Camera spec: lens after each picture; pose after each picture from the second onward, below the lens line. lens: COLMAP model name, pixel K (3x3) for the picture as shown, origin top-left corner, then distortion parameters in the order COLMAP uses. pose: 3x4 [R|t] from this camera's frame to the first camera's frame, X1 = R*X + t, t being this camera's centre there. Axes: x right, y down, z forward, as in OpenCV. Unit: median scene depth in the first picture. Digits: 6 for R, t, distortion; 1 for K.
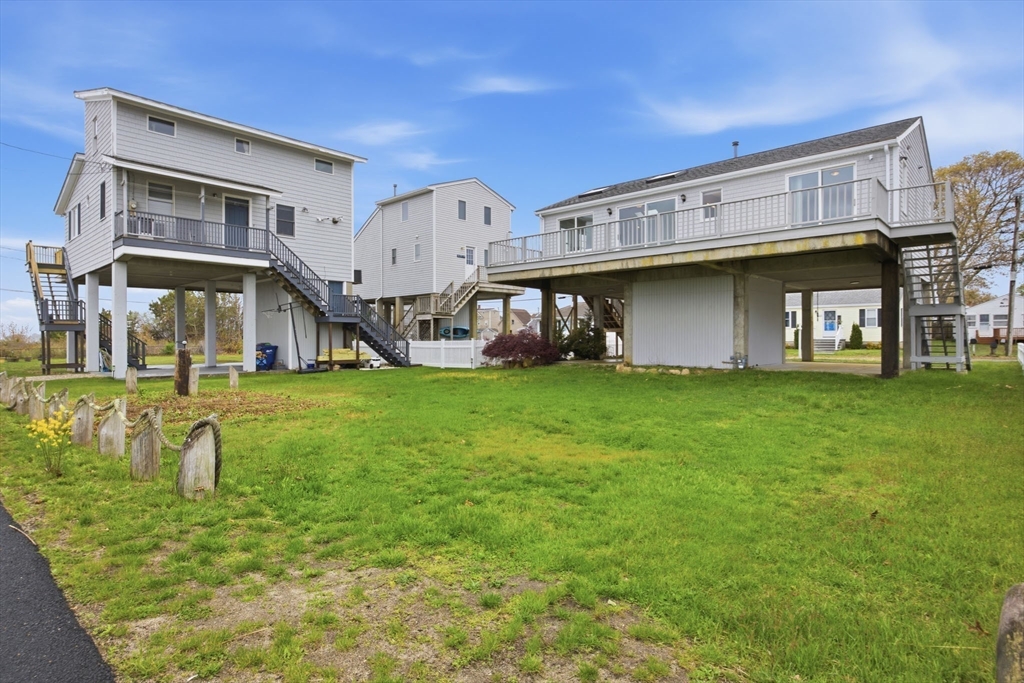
lens RADIAL K [[544.0, 0, 517.2], [0, 544.0, 336.0], [0, 0, 1]] dist [-0.000662, -0.000891]
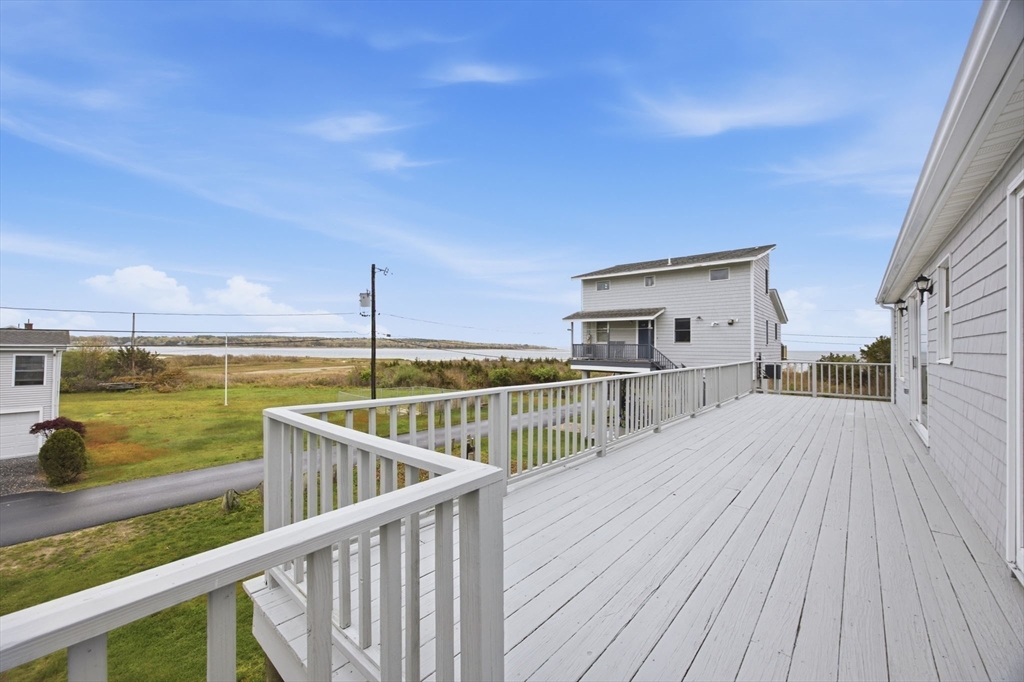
lens RADIAL K [[395.2, 0, 513.8], [0, 395.2, 345.7], [0, 0, 1]] dist [-0.009576, 0.000789]
pose [[0.030295, -0.001593, -0.999540, 0.550400], [-0.006754, 0.999976, -0.001798, -0.212284], [0.999518, 0.006805, 0.030284, 0.722740]]
